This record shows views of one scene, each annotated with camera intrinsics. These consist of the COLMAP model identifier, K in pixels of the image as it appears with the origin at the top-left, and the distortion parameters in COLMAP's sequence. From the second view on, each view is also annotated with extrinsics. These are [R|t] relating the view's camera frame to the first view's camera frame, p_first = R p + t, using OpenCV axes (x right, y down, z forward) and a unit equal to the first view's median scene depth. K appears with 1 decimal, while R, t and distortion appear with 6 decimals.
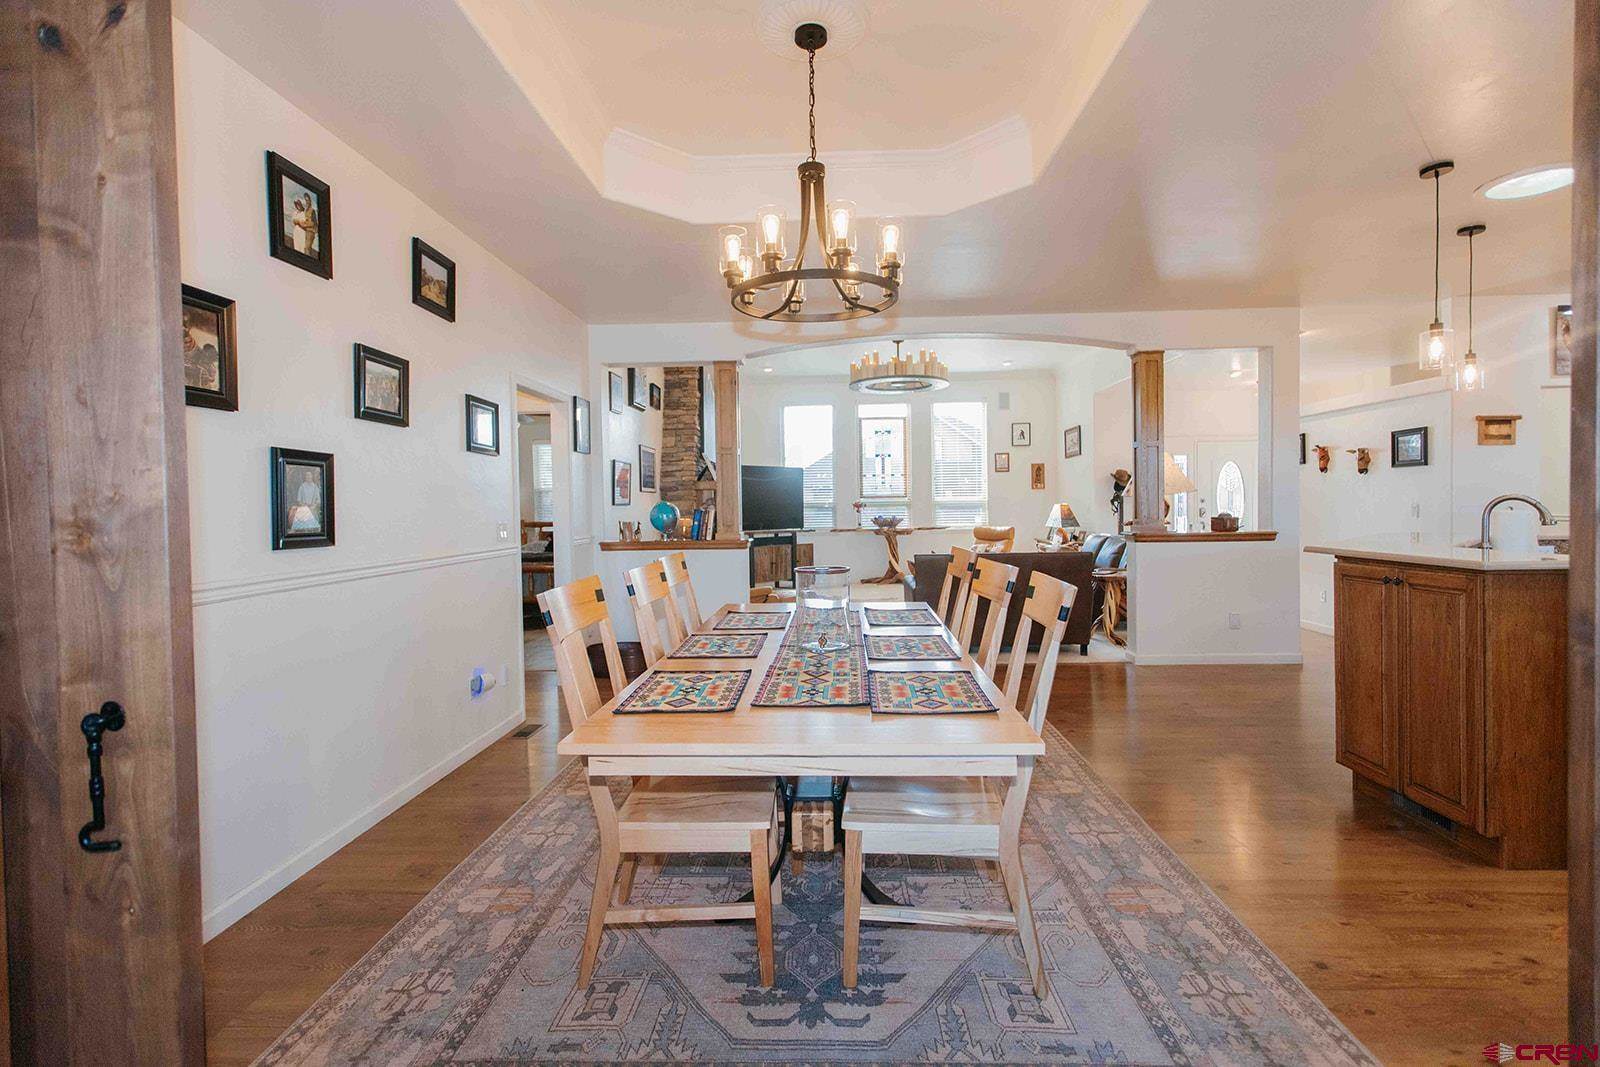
lens RADIAL K [[755.3, 0, 806.0], [0, 755.3, 522.8], [0, 0, 1]] dist [-0.001559, 0.000312]
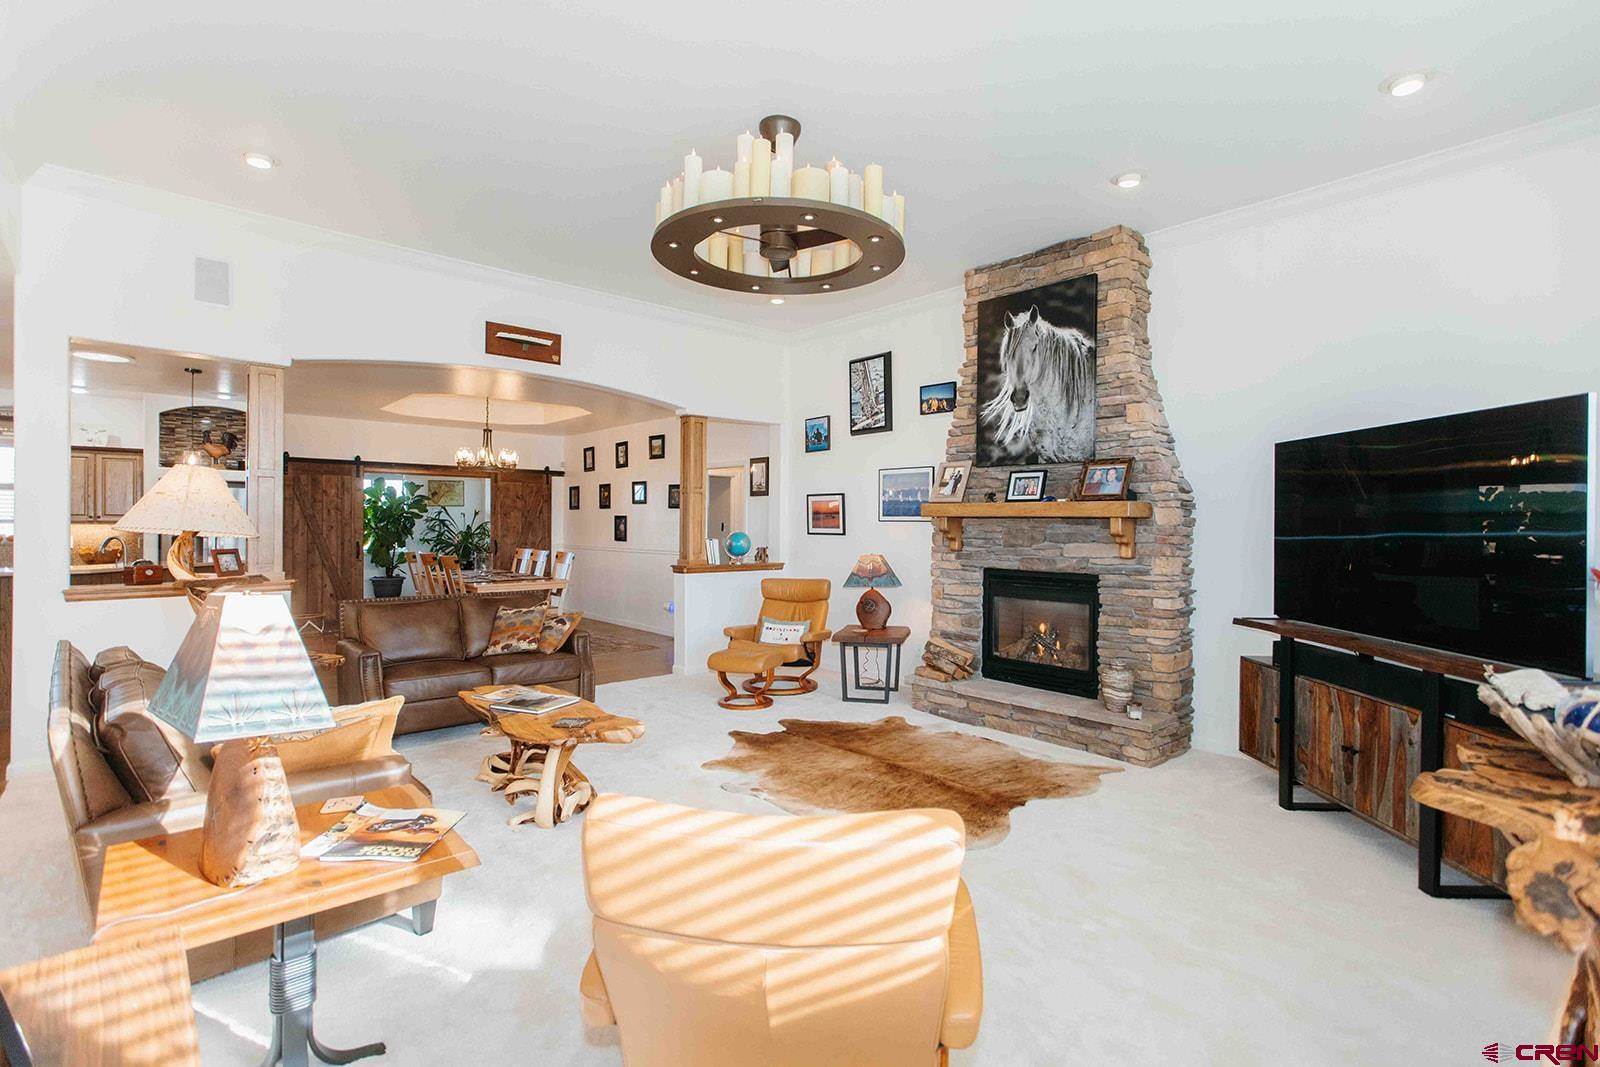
lens RADIAL K [[755.3, 0, 806.0], [0, 755.3, 522.8], [0, 0, 1]] dist [-0.001559, 0.000312]
pose [[-0.717781, 0.008690, -0.696215, 1.325861], [-0.012889, 0.999585, 0.025765, -0.172397], [0.696150, 0.027467, -0.717371, 4.419866]]
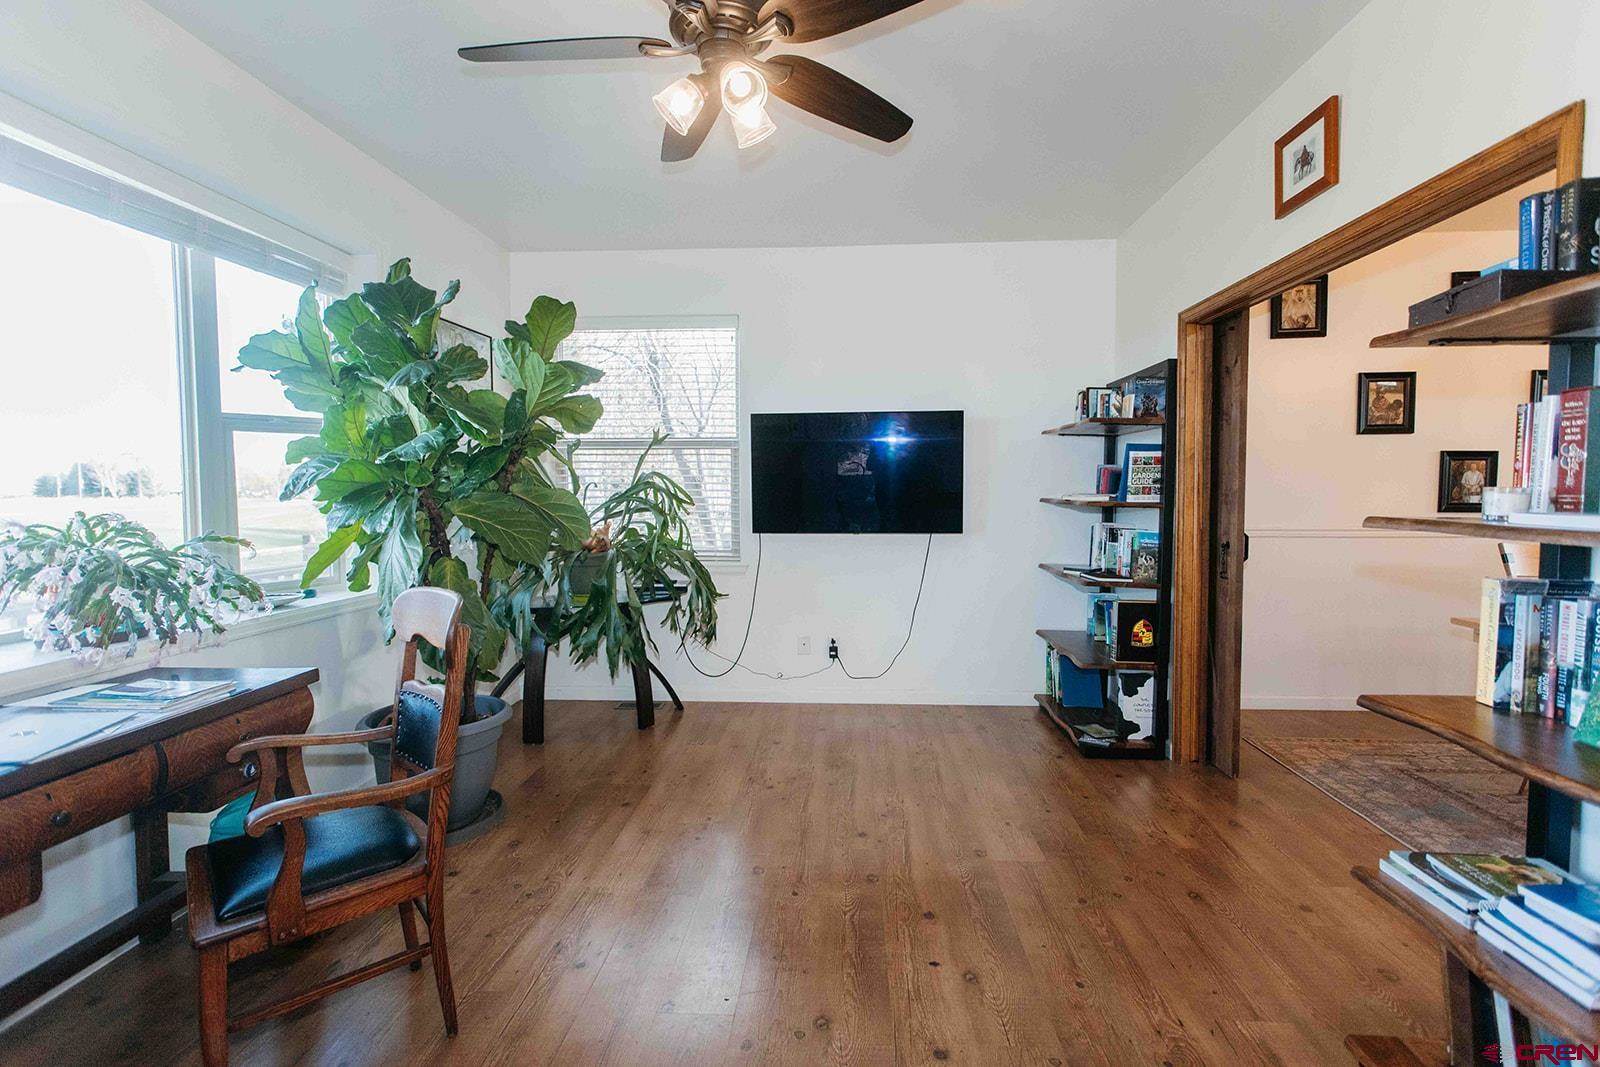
lens RADIAL K [[755.3, 0, 806.0], [0, 755.3, 522.8], [0, 0, 1]] dist [-0.001559, 0.000312]
pose [[-0.028838, 0.064633, -0.997492, 0.974499], [-0.018122, 0.997710, 0.065171, -0.023522], [0.999420, 0.019956, -0.027601, -0.349171]]
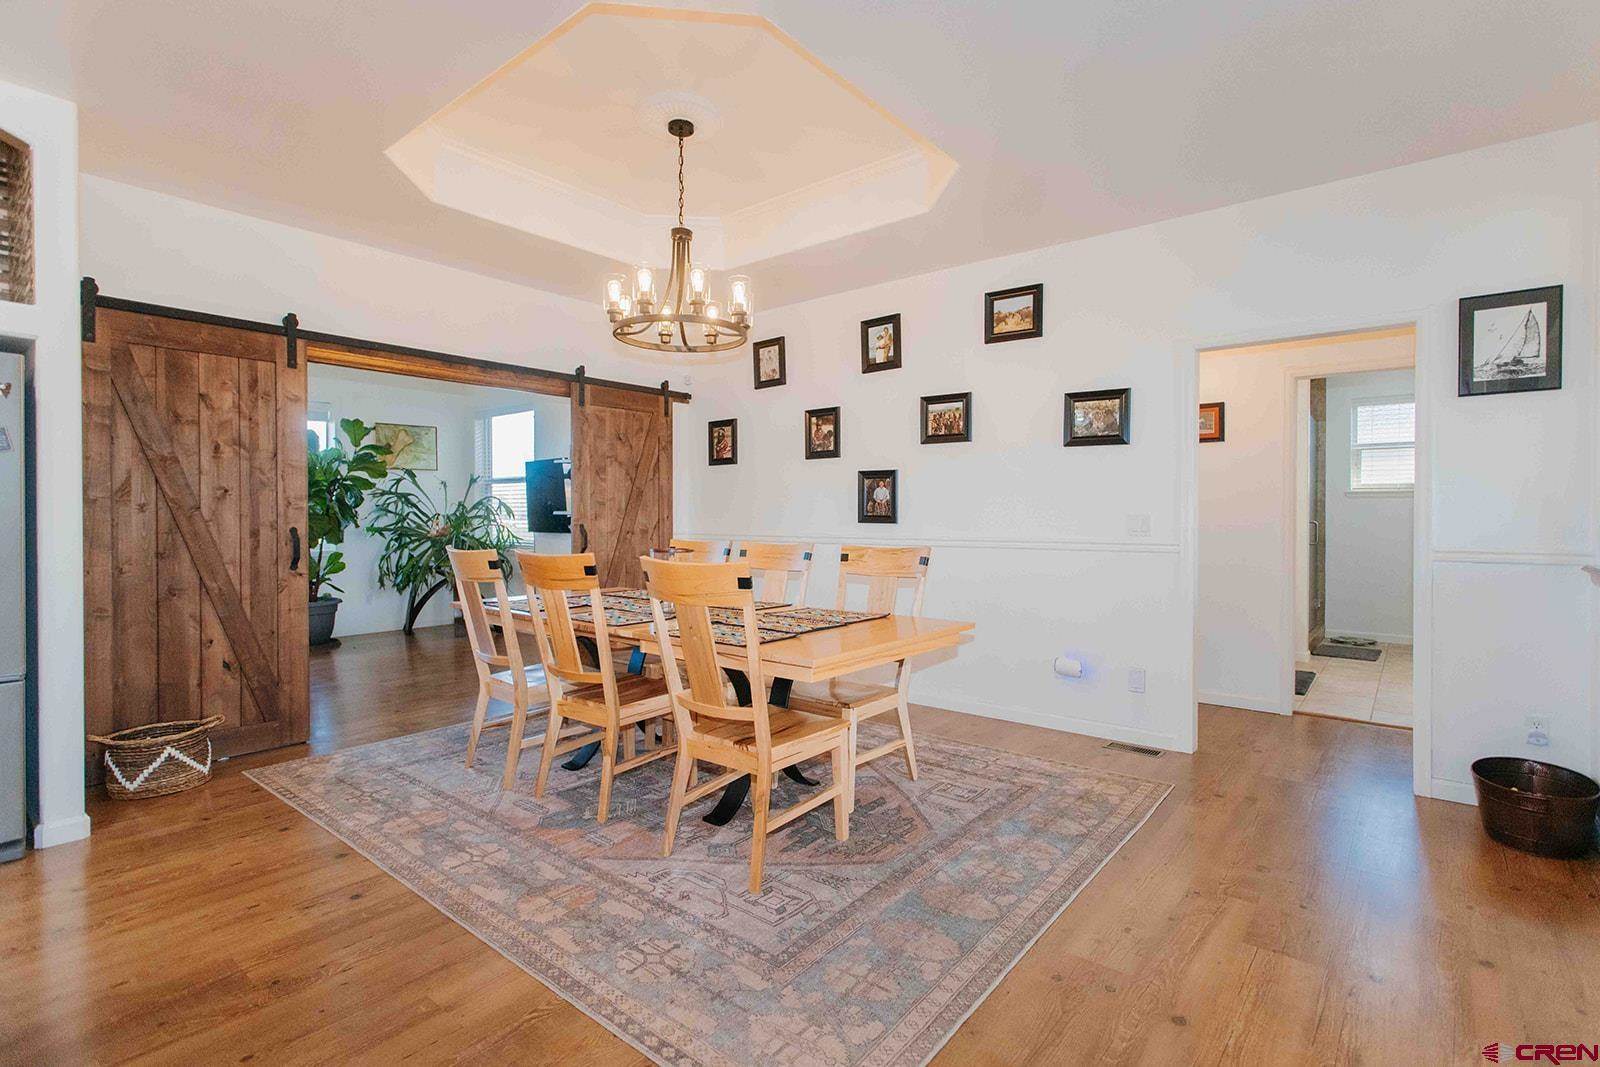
lens RADIAL K [[755.3, 0, 806.0], [0, 755.3, 522.8], [0, 0, 1]] dist [-0.001559, 0.000312]
pose [[-0.597194, 0.021484, -0.801809, 0.925283], [-0.009654, 0.999376, 0.033968, -0.029948], [0.802039, 0.028026, -0.596614, 1.976783]]
